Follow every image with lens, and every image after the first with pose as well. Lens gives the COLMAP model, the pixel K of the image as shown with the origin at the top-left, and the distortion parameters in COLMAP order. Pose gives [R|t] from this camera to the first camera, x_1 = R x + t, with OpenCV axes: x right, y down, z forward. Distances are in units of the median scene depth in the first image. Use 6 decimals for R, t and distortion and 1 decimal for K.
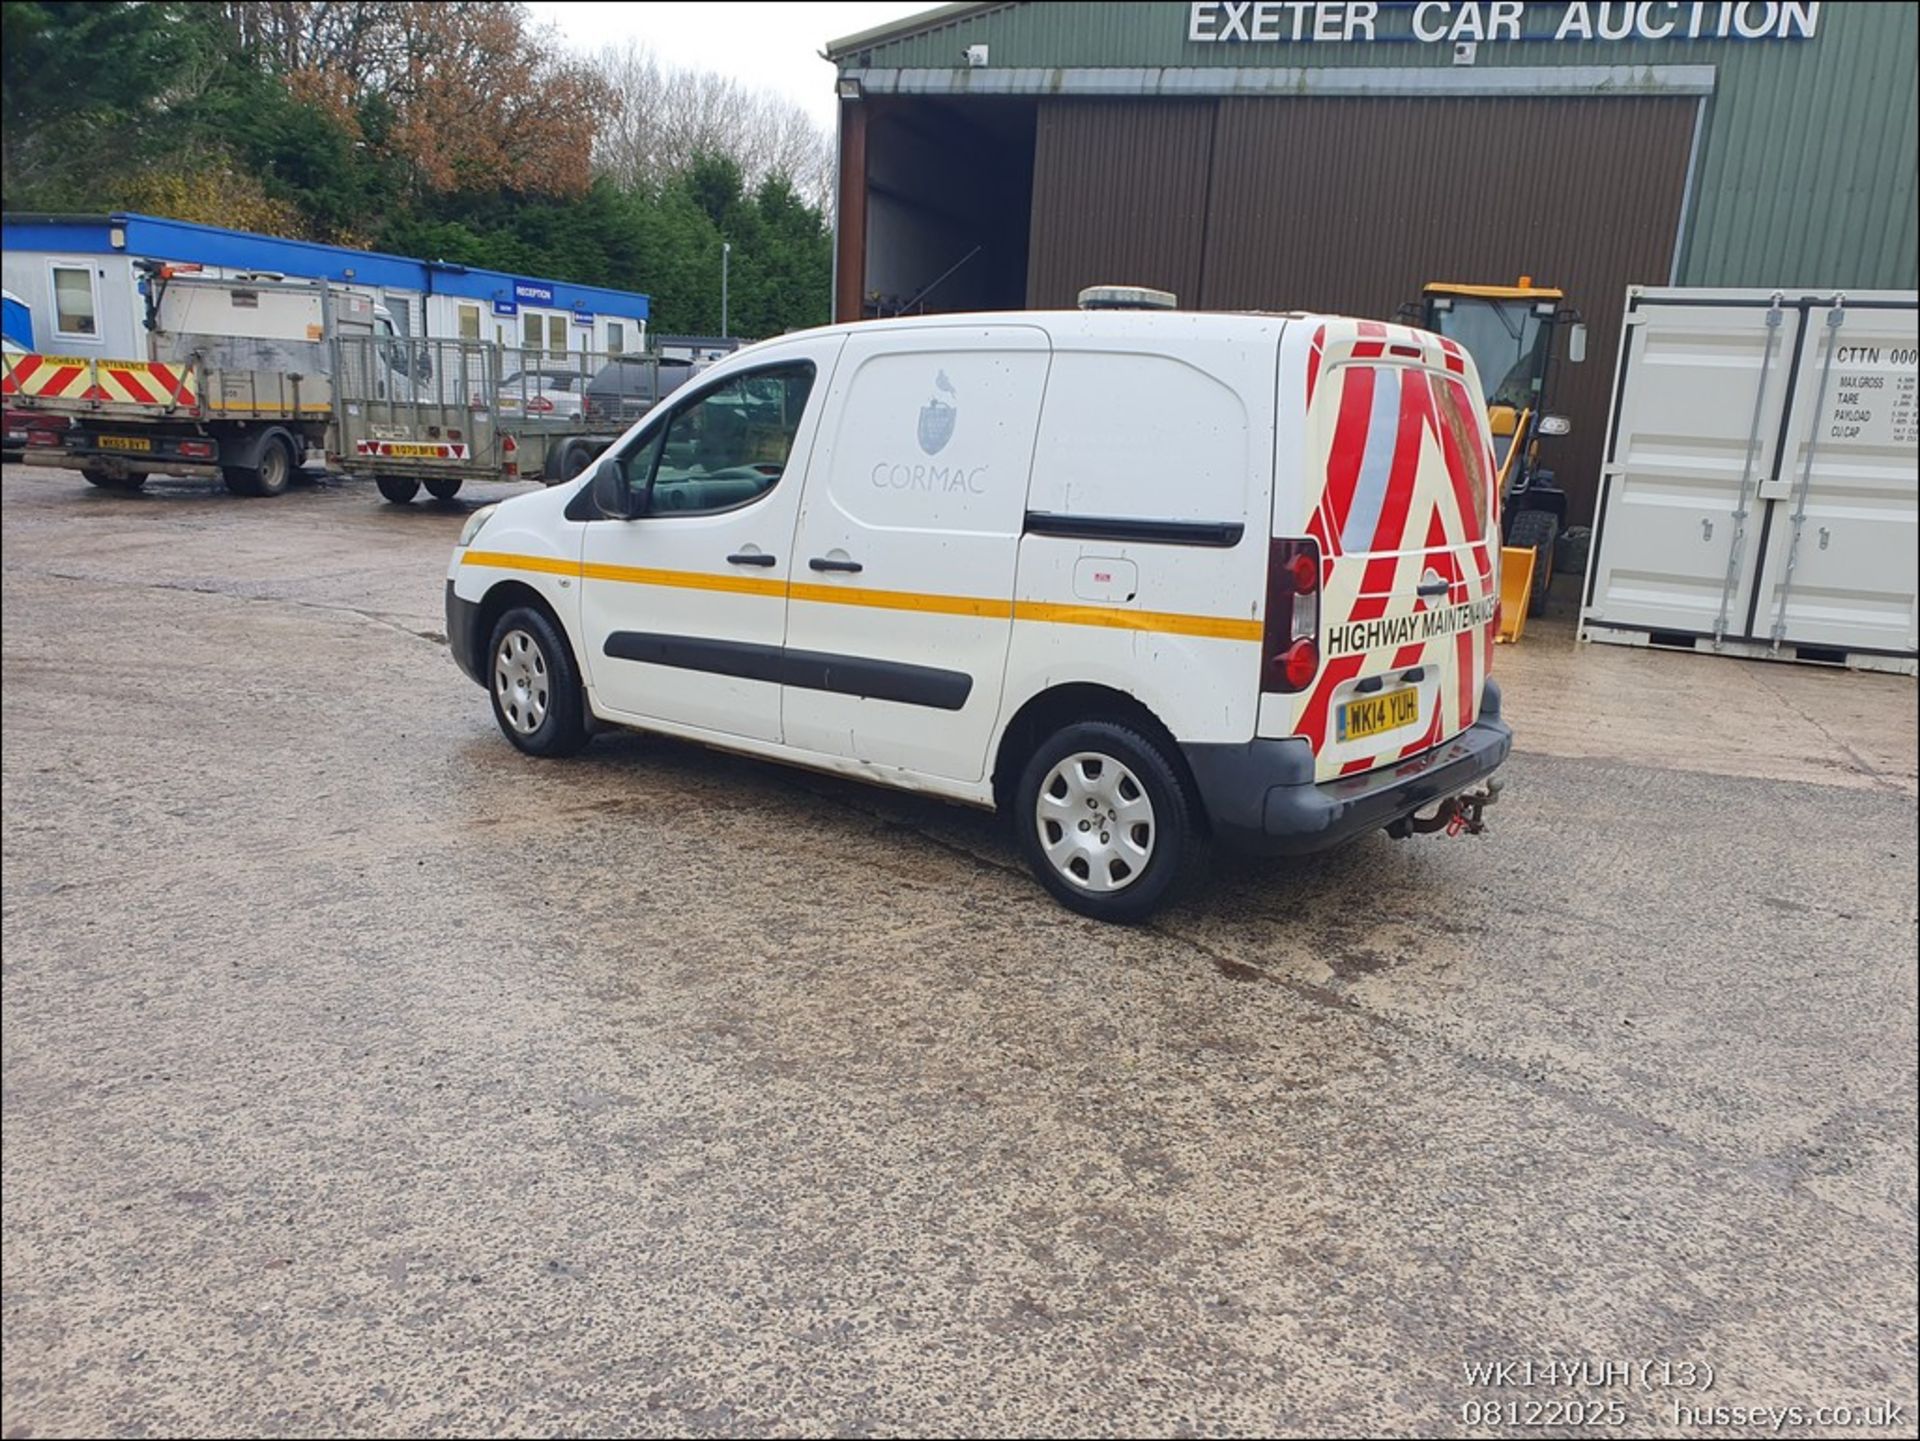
lens RADIAL K [[1479.8, 0, 987.4], [0, 1479.8, 736.4], [0, 0, 1]] dist [0.023503, -0.020552]
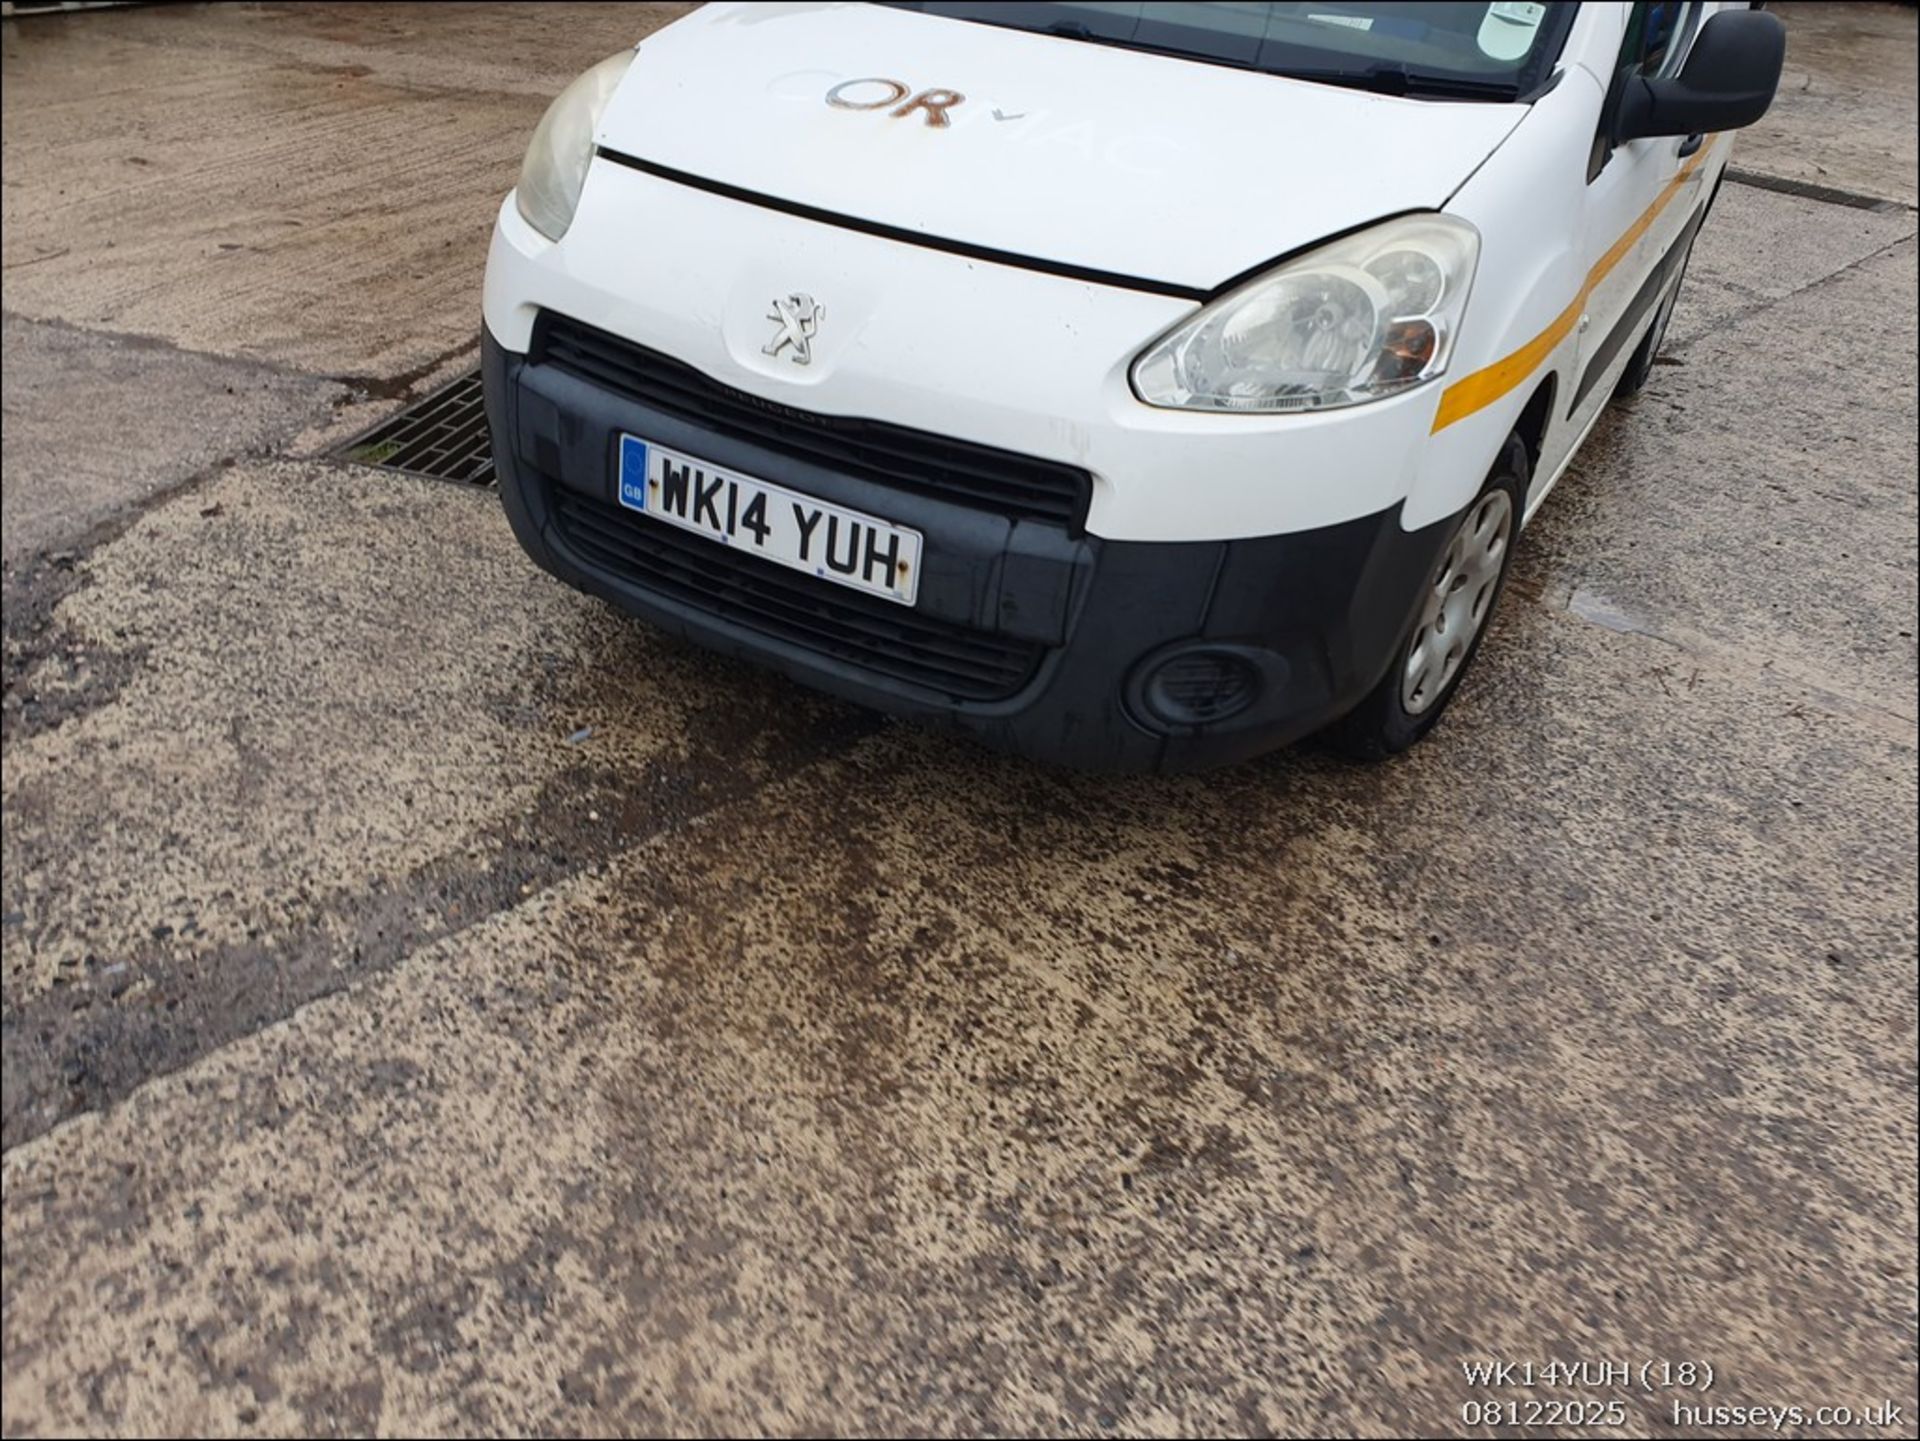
lens RADIAL K [[1479.8, 0, 987.4], [0, 1479.8, 736.4], [0, 0, 1]] dist [0.023503, -0.020552]
pose [[-0.144902, -0.575523, 0.804846, -0.654291], [0.106124, 0.799698, 0.590949, -0.272980], [-0.983738, 0.171043, -0.054801, 1.145478]]
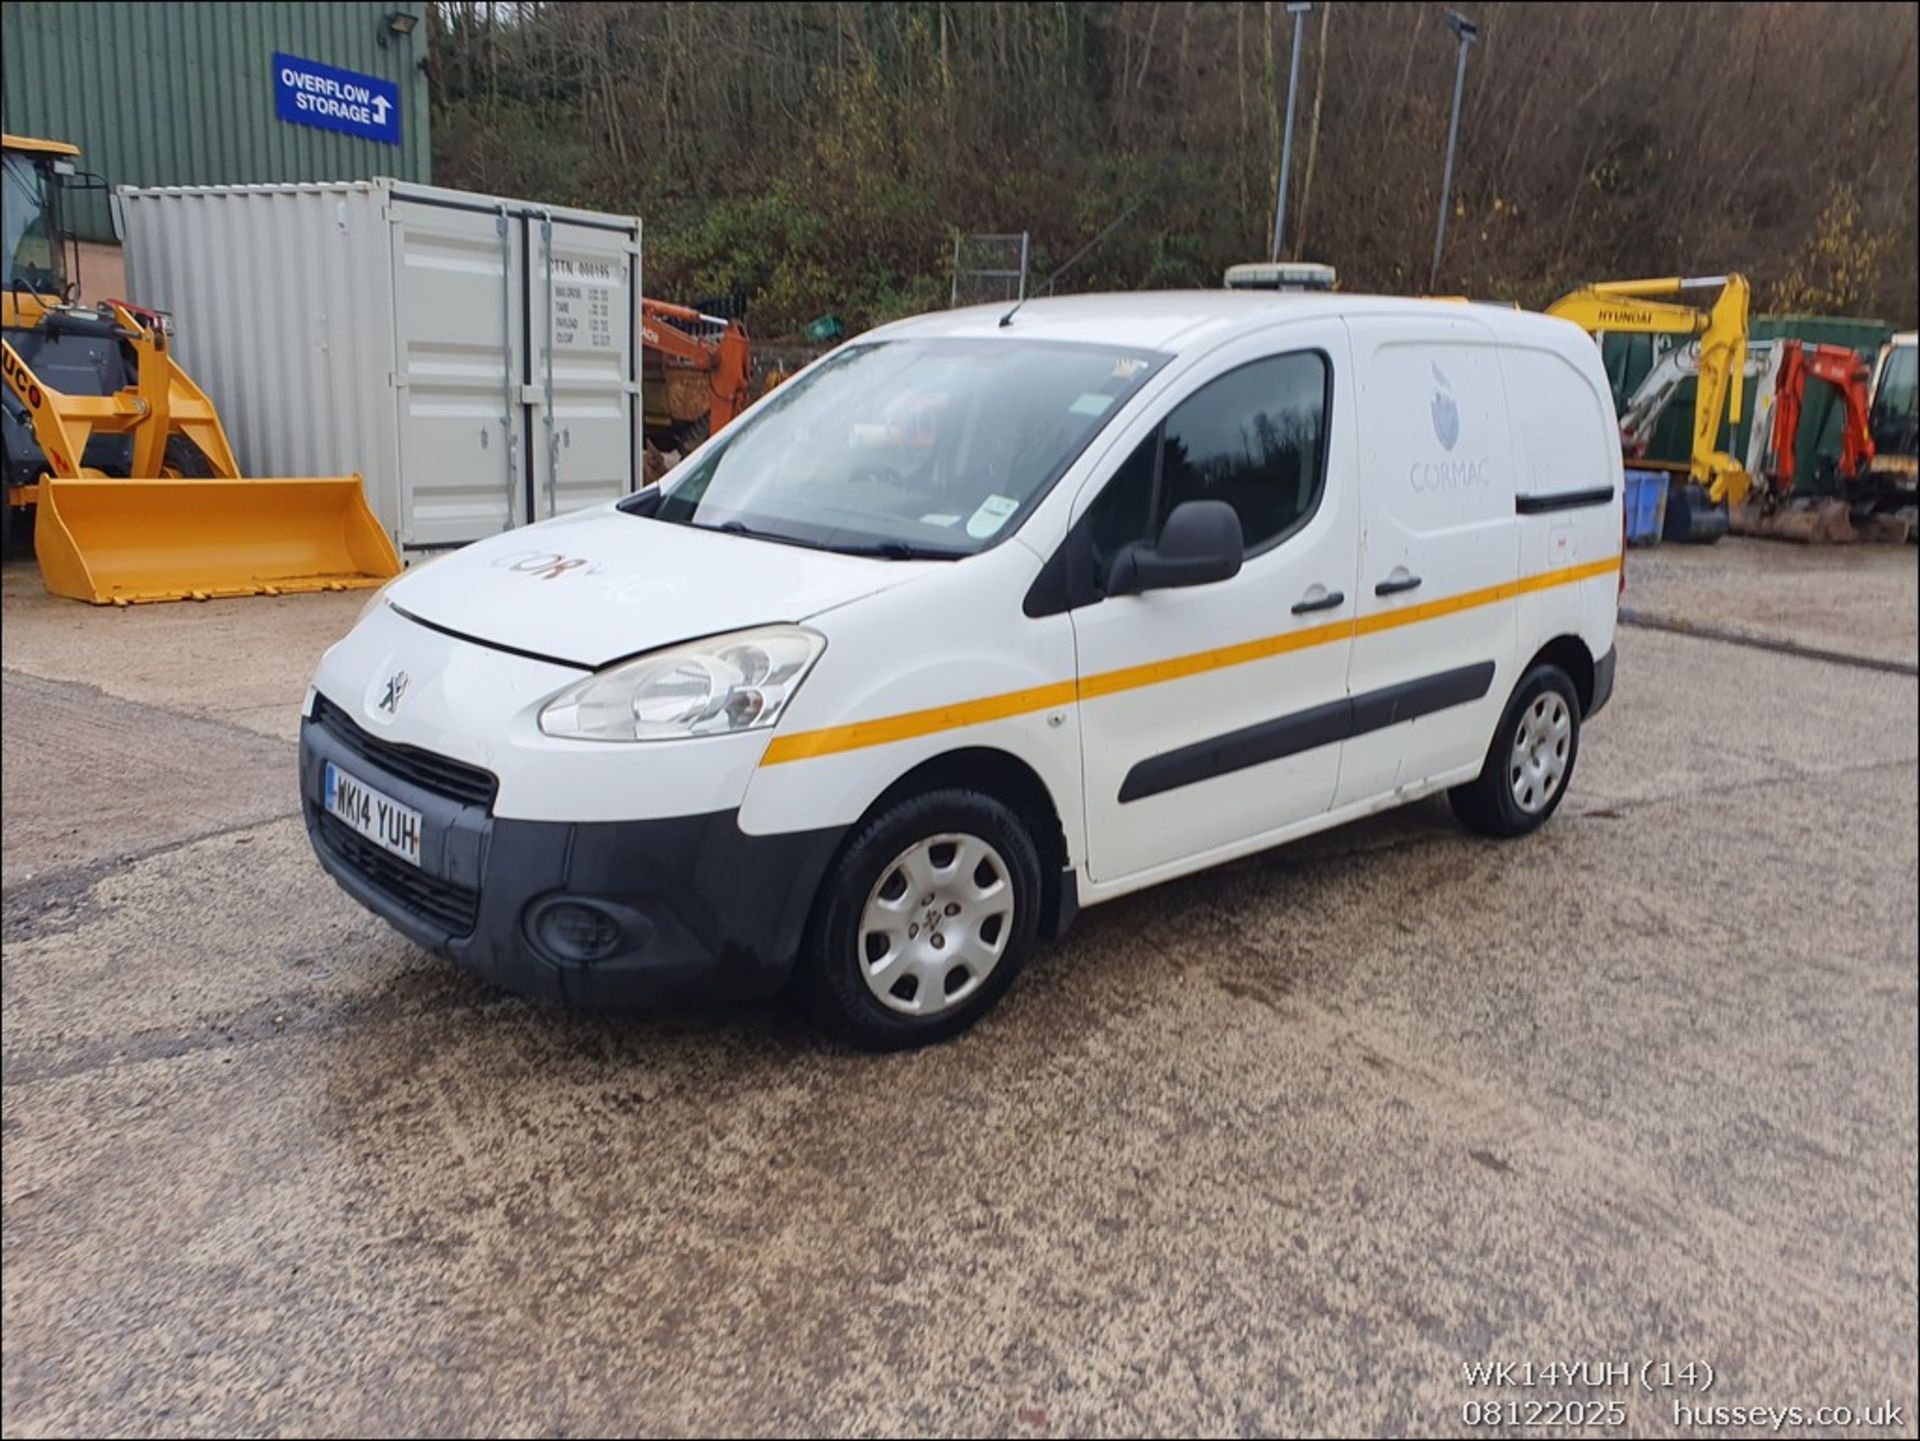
lens RADIAL K [[1479.8, 0, 987.4], [0, 1479.8, 736.4], [0, 0, 1]] dist [0.023503, -0.020552]
pose [[0.161858, -0.276805, 0.947196, -0.796295], [0.177714, 0.952336, 0.247939, -0.231898], [-0.970680, 0.128199, 0.203335, 0.844645]]
